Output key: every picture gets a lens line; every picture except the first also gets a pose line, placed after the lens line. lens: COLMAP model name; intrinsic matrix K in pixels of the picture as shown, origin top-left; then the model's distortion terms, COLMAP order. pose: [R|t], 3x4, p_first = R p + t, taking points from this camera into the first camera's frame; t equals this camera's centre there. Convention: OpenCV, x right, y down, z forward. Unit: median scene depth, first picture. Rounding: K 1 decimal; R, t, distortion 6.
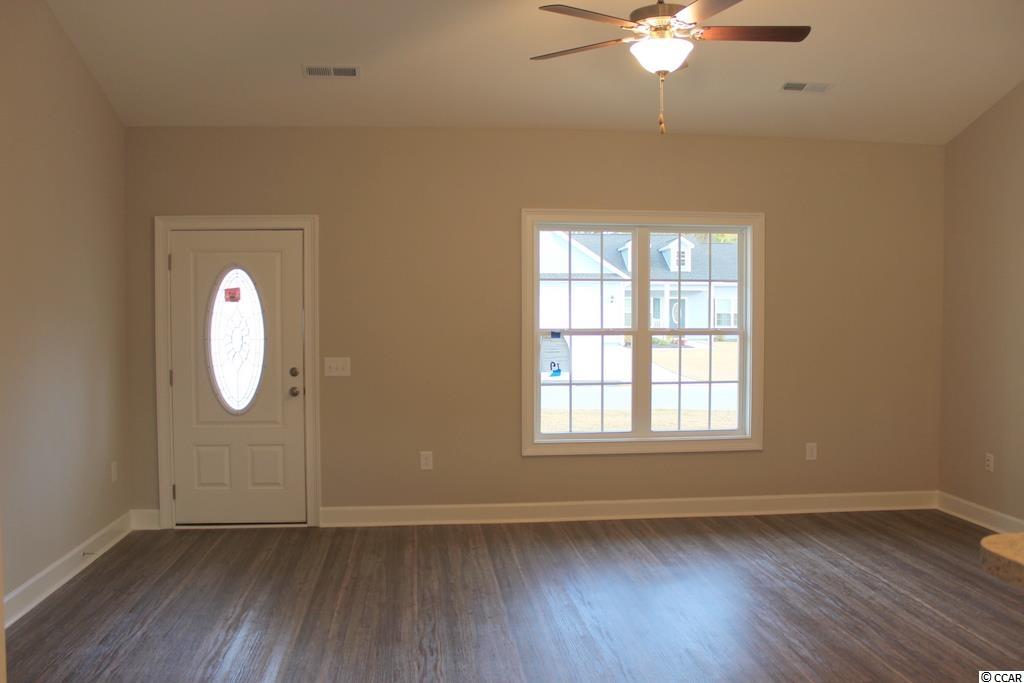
lens RADIAL K [[850.4, 0, 511.9], [0, 850.4, 311.8], [0, 0, 1]] dist [-0.157085, 0.001020]
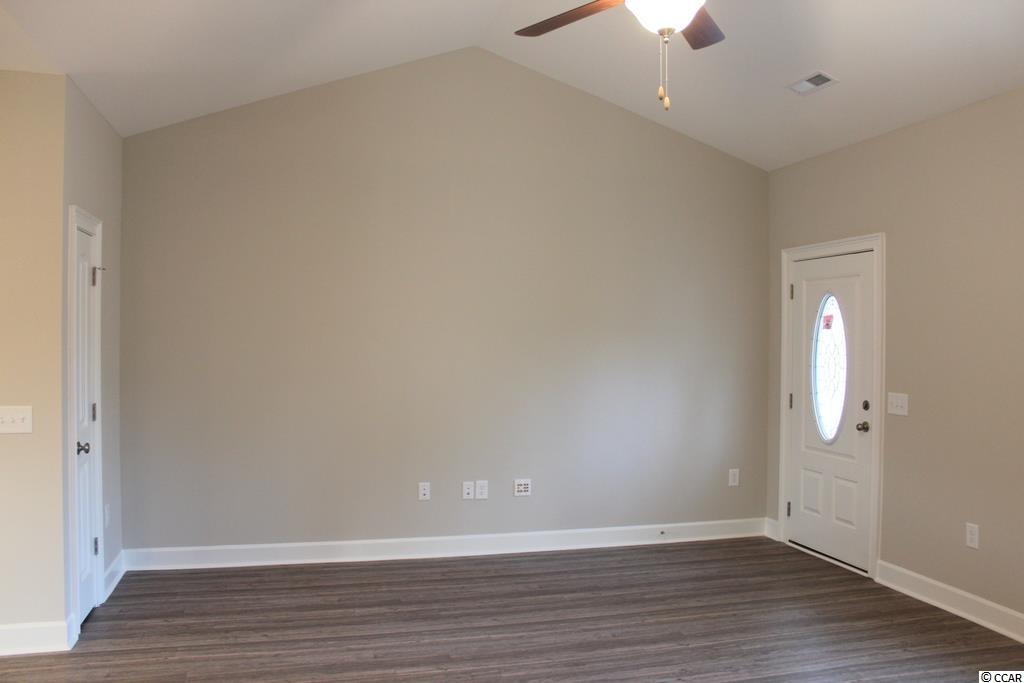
lens RADIAL K [[845.5, 0, 500.3], [0, 845.5, 339.7], [0, 0, 1]] dist [-0.152810, 0.112000]
pose [[0.138366, 0.013987, -0.990282, 0.584693], [-0.009800, 0.999871, 0.012753, -0.008449], [0.990333, 0.007940, 0.138485, 0.481321]]
